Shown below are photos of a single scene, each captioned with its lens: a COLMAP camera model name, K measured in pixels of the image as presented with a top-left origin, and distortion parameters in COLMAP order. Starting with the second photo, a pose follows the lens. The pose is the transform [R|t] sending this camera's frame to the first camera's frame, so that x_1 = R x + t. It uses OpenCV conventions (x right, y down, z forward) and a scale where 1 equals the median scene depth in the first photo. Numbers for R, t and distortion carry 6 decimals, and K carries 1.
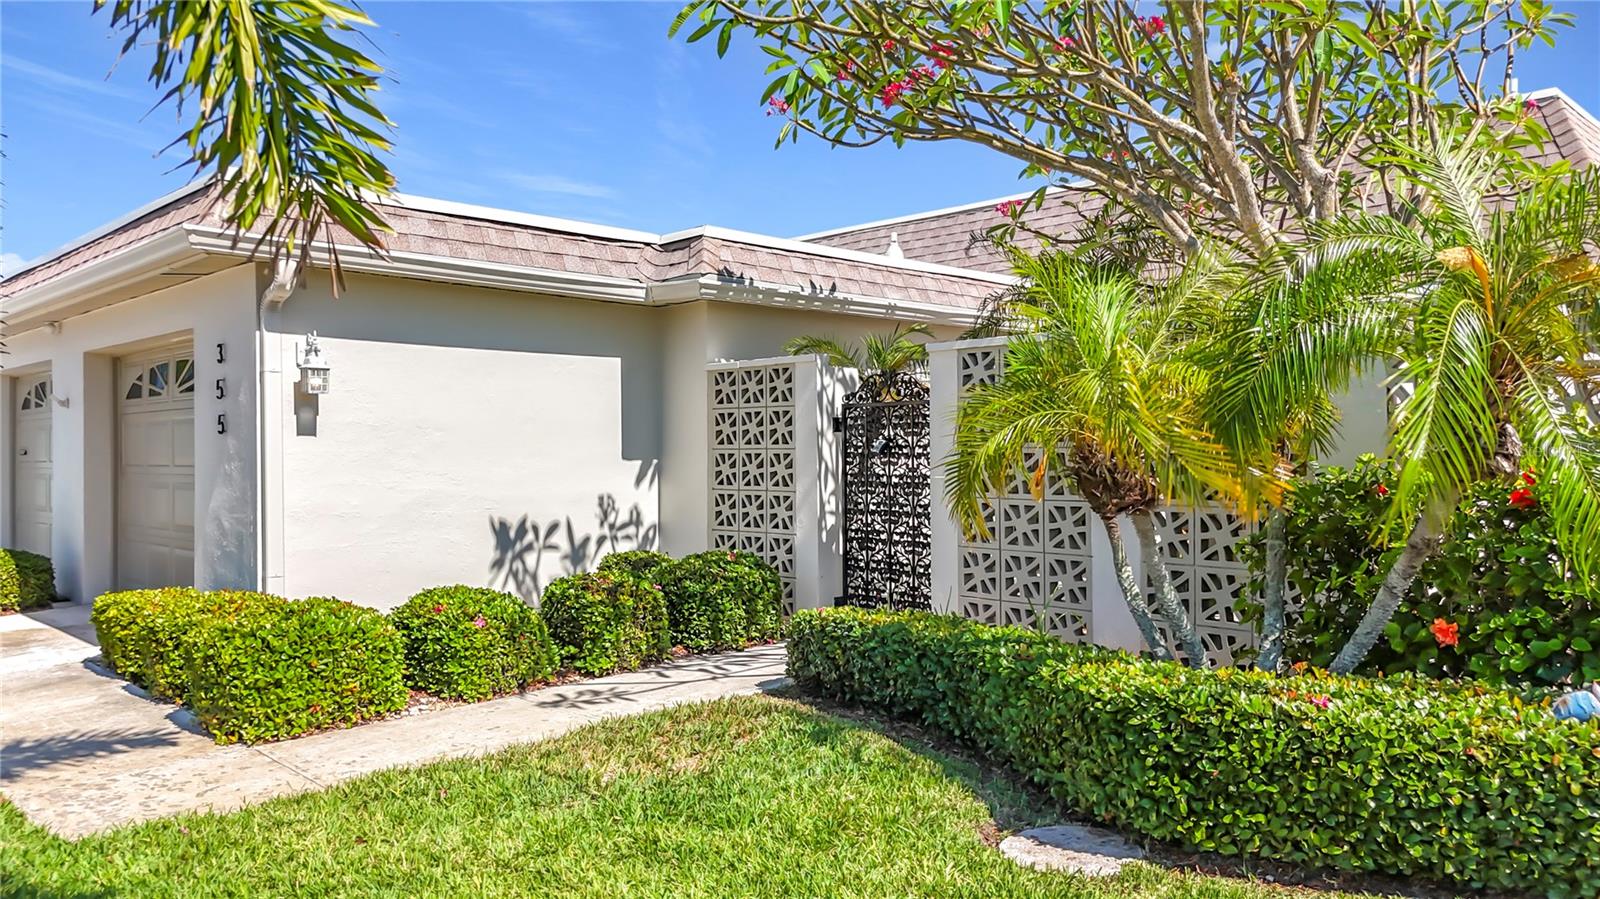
lens RADIAL K [[1173.5, 0, 797.8], [0, 1173.5, 439.5], [0, 0, 1]] dist [0.085948, -0.105899]
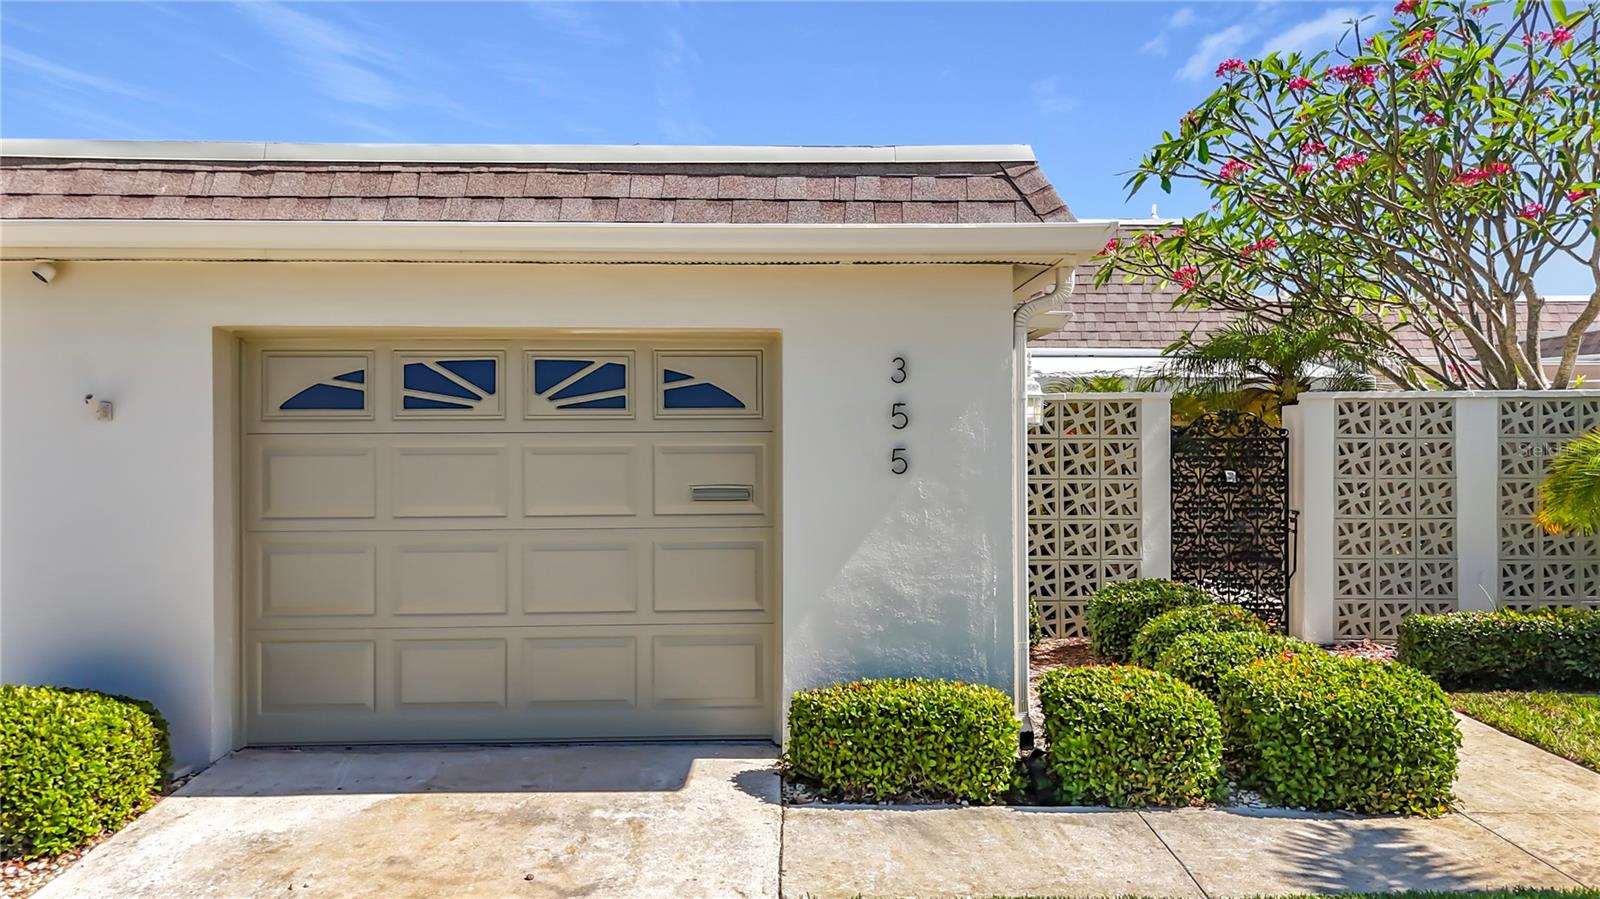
lens RADIAL K [[1190.2, 0, 800.0], [0, 1190.2, 449.5], [0, 0, 1]] dist [0.070930, -0.084949]
pose [[0.690947, 0.003182, 0.722899, -1.015232], [-0.007197, 0.999971, 0.002477, -0.019817], [-0.722870, -0.006915, 0.690950, 0.470870]]
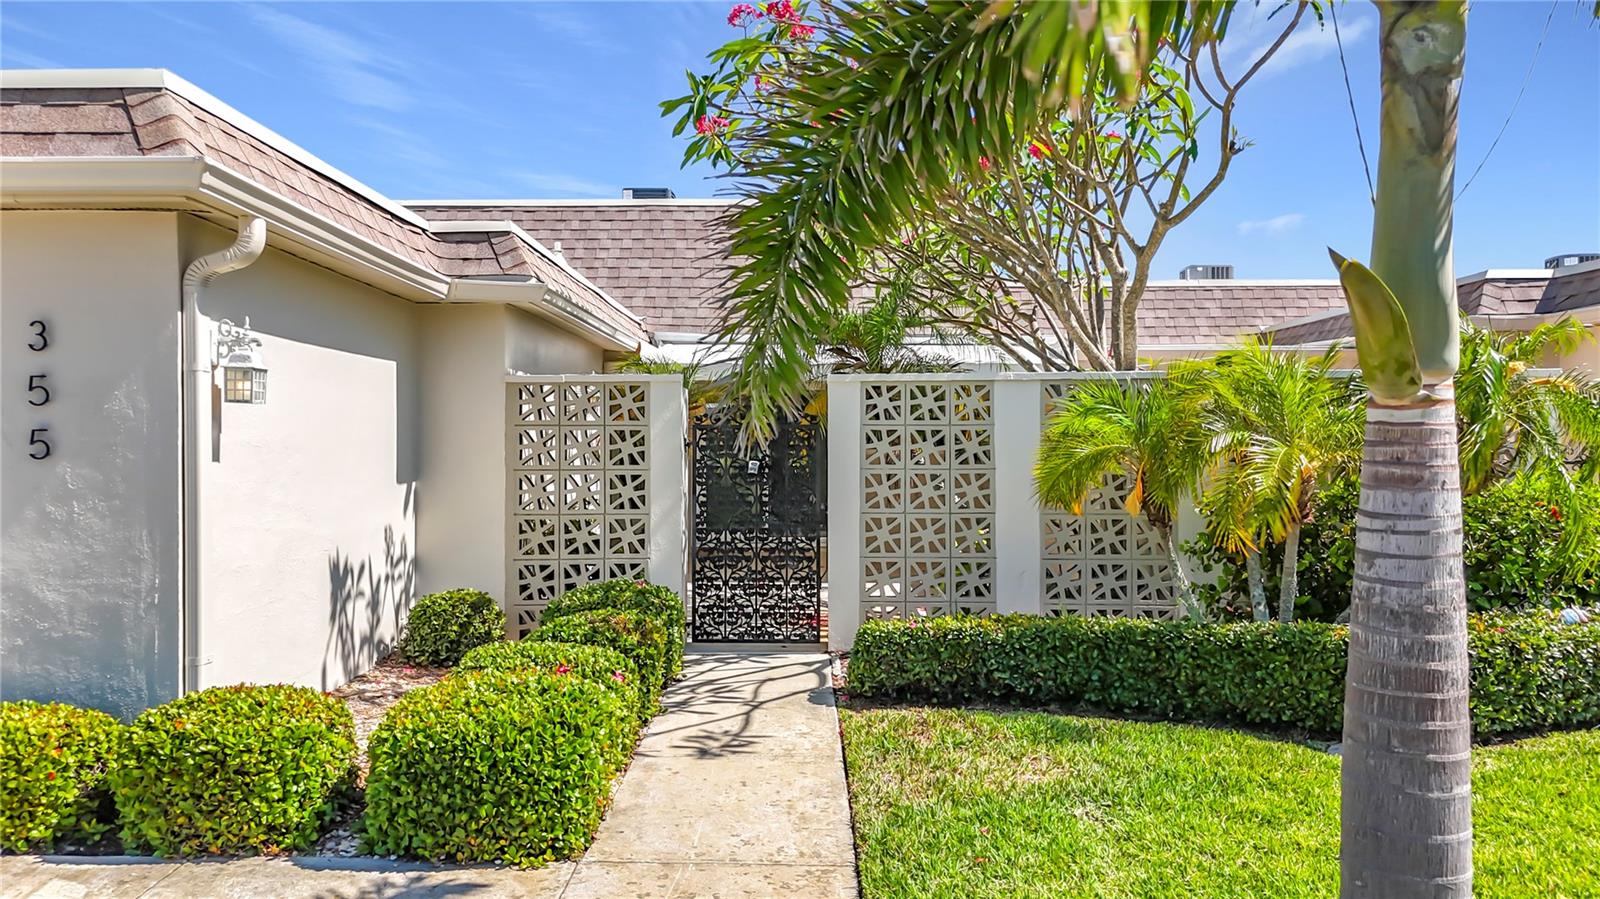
lens RADIAL K [[1190.2, 0, 800.0], [0, 1190.2, 449.5], [0, 0, 1]] dist [0.070930, -0.084949]
pose [[0.706007, 0.002035, 0.708202, -0.616392], [-0.006775, 0.999970, 0.003881, -0.013685], [-0.708173, -0.007538, 0.705999, 0.214507]]
